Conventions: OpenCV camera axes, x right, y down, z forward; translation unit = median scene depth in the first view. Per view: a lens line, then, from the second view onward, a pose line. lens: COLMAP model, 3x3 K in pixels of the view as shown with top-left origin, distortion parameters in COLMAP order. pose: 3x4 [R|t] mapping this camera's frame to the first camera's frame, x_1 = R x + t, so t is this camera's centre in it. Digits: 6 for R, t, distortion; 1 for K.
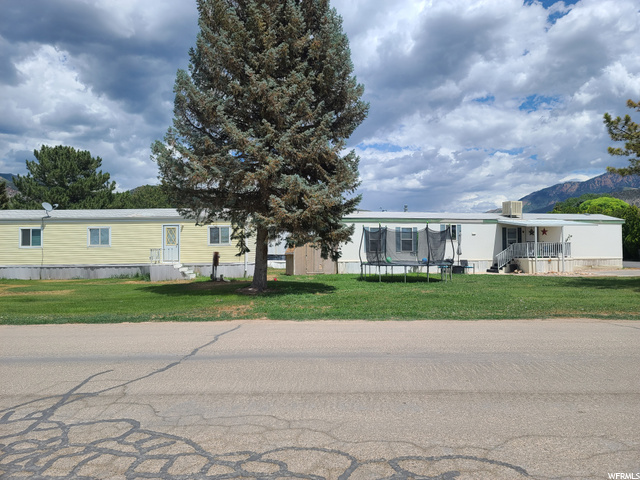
lens RADIAL K [[461.0, 0, 337.4], [0, 461.0, 249.4], [0, 0, 1]] dist [0.074419, -0.051619]
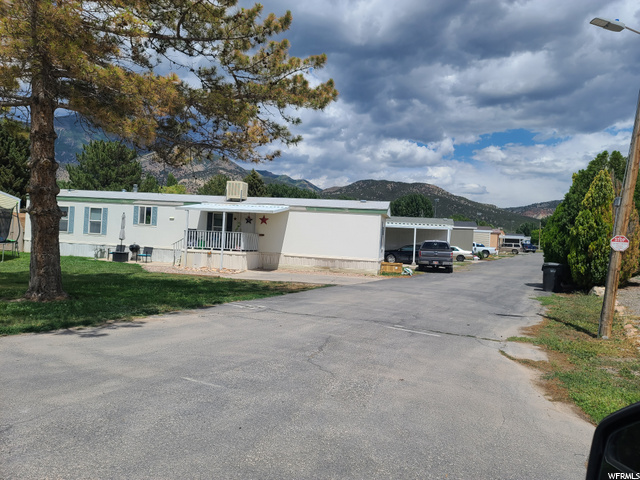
lens RADIAL K [[461.0, 0, 337.4], [0, 461.0, 249.4], [0, 0, 1]] dist [0.074419, -0.051619]
pose [[0.889720, 0.067088, -0.451549, 0.737089], [-0.061031, 0.997744, 0.027983, -0.013877], [0.452408, 0.002661, 0.891807, 0.270896]]
